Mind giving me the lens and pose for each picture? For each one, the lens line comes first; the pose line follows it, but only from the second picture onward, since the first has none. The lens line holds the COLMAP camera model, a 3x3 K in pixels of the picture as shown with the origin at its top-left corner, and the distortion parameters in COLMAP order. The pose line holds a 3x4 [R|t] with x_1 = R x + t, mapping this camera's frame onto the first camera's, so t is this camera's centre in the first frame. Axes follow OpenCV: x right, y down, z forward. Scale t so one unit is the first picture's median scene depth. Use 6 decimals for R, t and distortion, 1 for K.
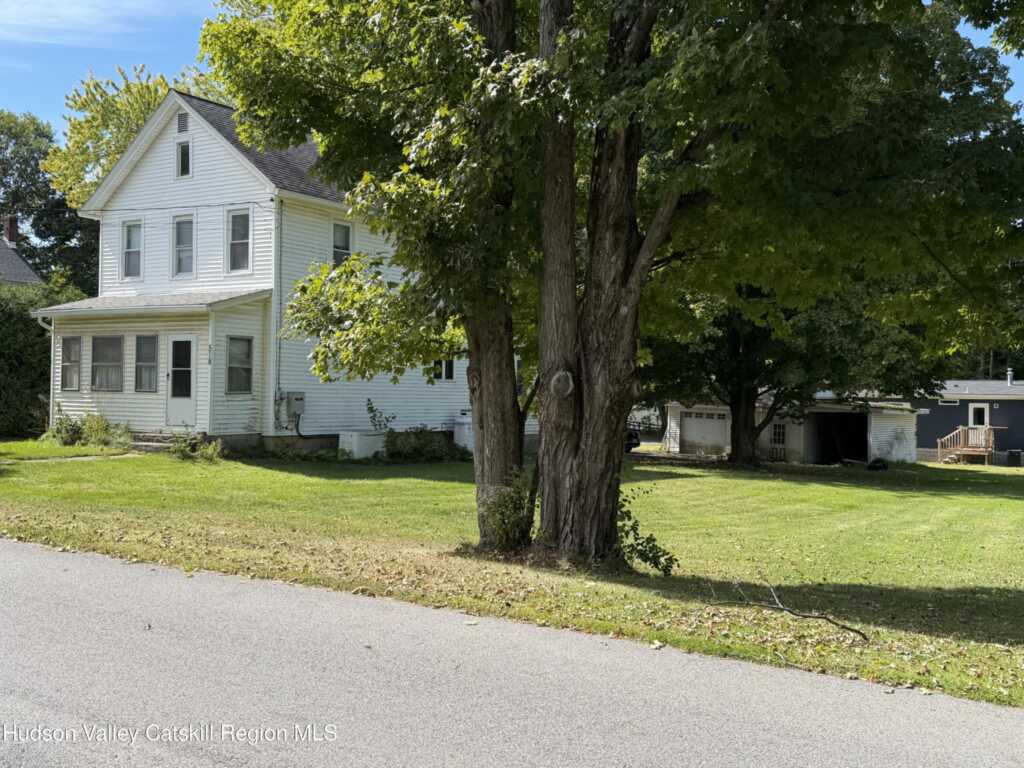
lens RADIAL K [[1094.8, 0, 513.1], [0, 1094.8, 380.4], [0, 0, 1]] dist [0.210113, 0.000000]
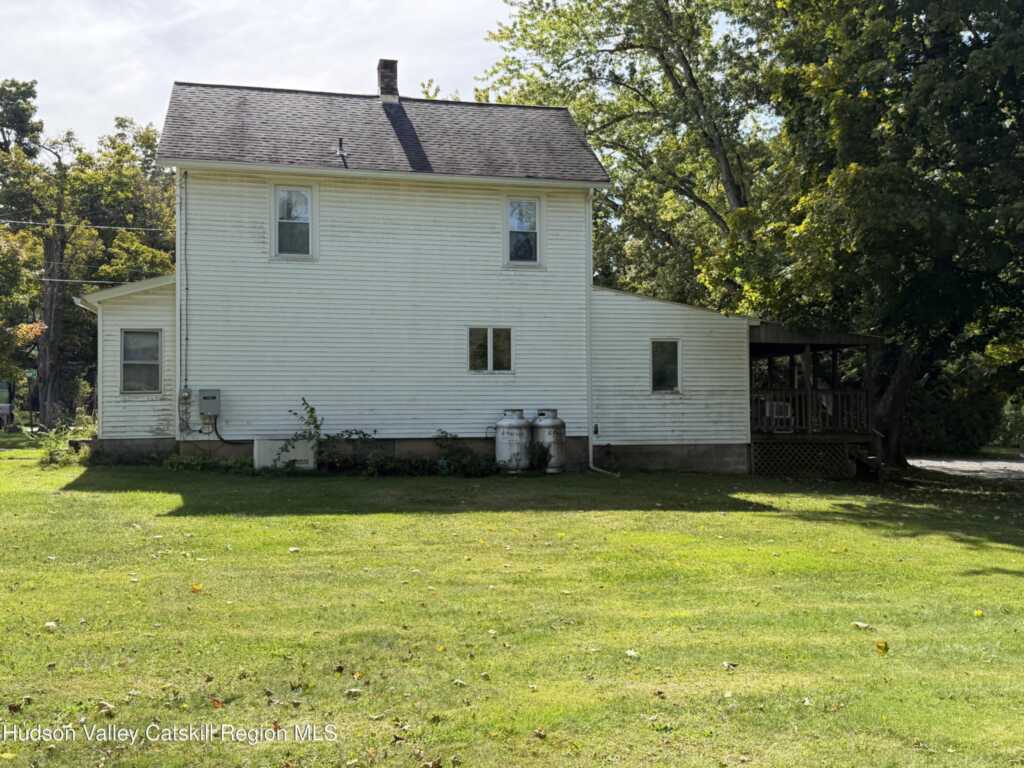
lens RADIAL K [[1026.7, 0, 512.0], [0, 1026.7, 383.7], [0, 0, 1]] dist [0.094116, 0.000000]
pose [[0.720012, -0.041830, -0.692700, 0.537749], [0.026388, 0.999110, -0.032904, 0.038979], [0.693460, 0.005412, 0.720475, 0.583476]]
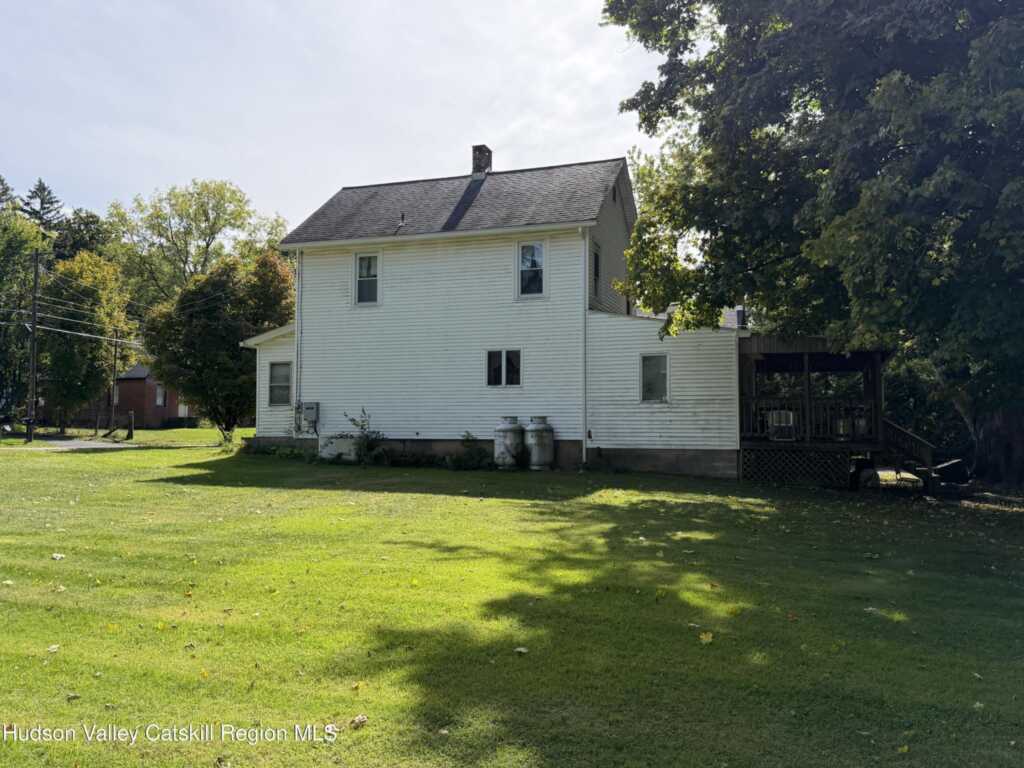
lens RADIAL K [[869.5, 0, 512.1], [0, 869.5, 389.1], [0, 0, 1]] dist [0.087556, 0.001049]
pose [[0.238045, -0.071305, -0.968633, 0.797247], [0.010526, 0.997432, -0.070838, 0.066775], [0.971197, 0.006667, 0.238184, 0.990178]]
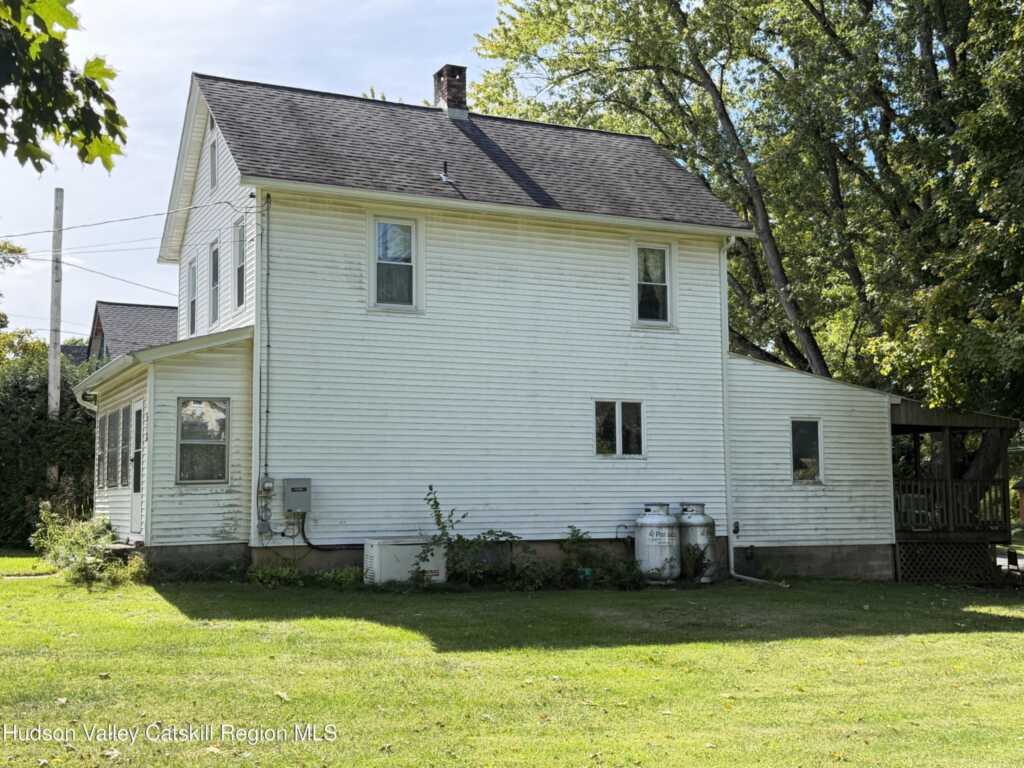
lens RADIAL K [[1267.2, 0, 506.5], [0, 1267.2, 377.8], [0, 0, 1]] dist [0.132343, 0.000000]
pose [[0.856860, -0.071178, -0.510612, 0.302310], [0.028139, 0.995404, -0.091535, 0.023725], [0.514781, 0.064064, 0.854925, 0.415425]]
